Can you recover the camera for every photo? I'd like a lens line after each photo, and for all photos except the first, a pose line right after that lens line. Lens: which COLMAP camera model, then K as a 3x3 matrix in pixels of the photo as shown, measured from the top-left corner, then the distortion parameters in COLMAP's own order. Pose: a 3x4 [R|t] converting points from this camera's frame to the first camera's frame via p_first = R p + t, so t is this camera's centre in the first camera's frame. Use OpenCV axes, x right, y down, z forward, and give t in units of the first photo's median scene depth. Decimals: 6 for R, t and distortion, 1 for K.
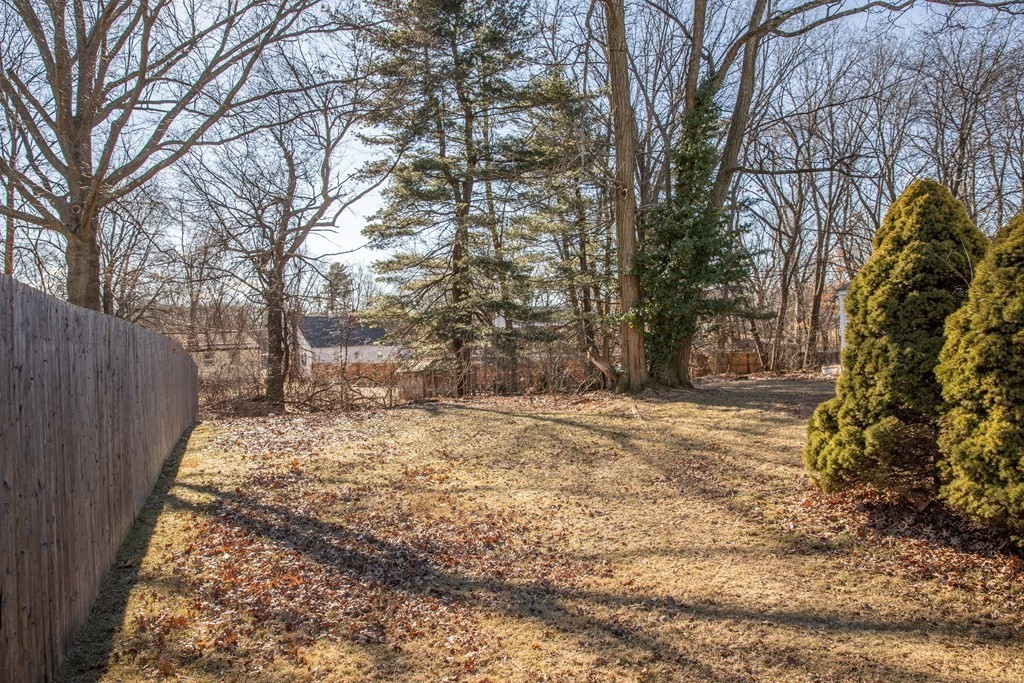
lens RADIAL K [[704.9, 0, 510.4], [0, 704.9, 332.6], [0, 0, 1]] dist [-0.082036, 0.037407]
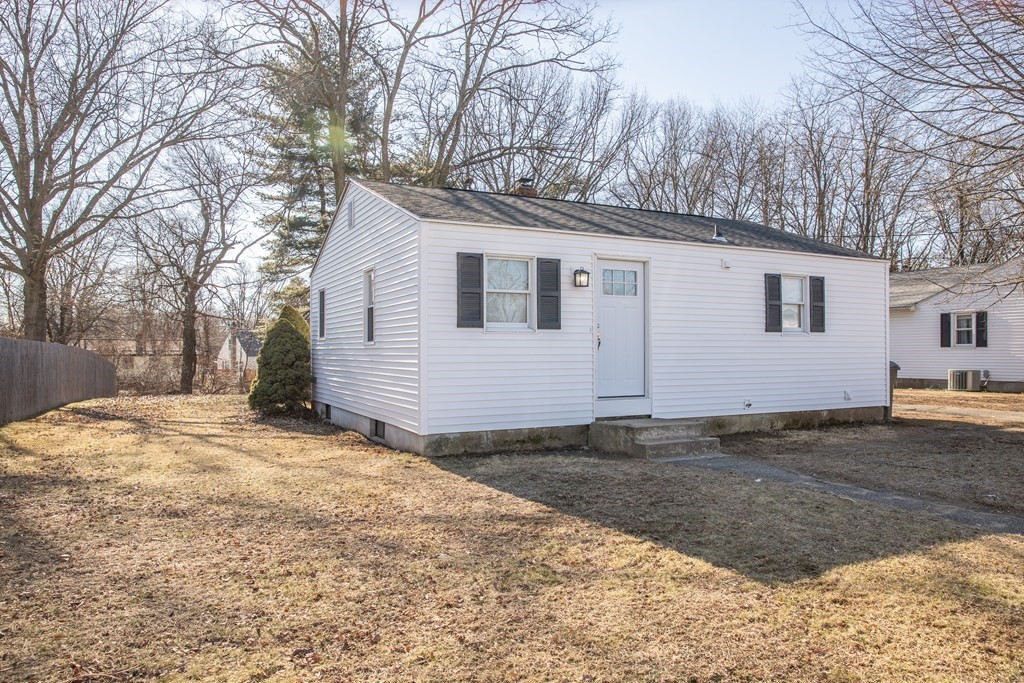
lens RADIAL K [[704.9, 0, 514.6], [0, 704.9, 349.2], [0, 0, 1]] dist [-0.082036, 0.037407]
pose [[0.998814, 0.028031, 0.039808, 0.347791], [-0.028084, 0.999605, 0.000773, -0.011095], [-0.039770, -0.001890, 0.999207, -0.505627]]
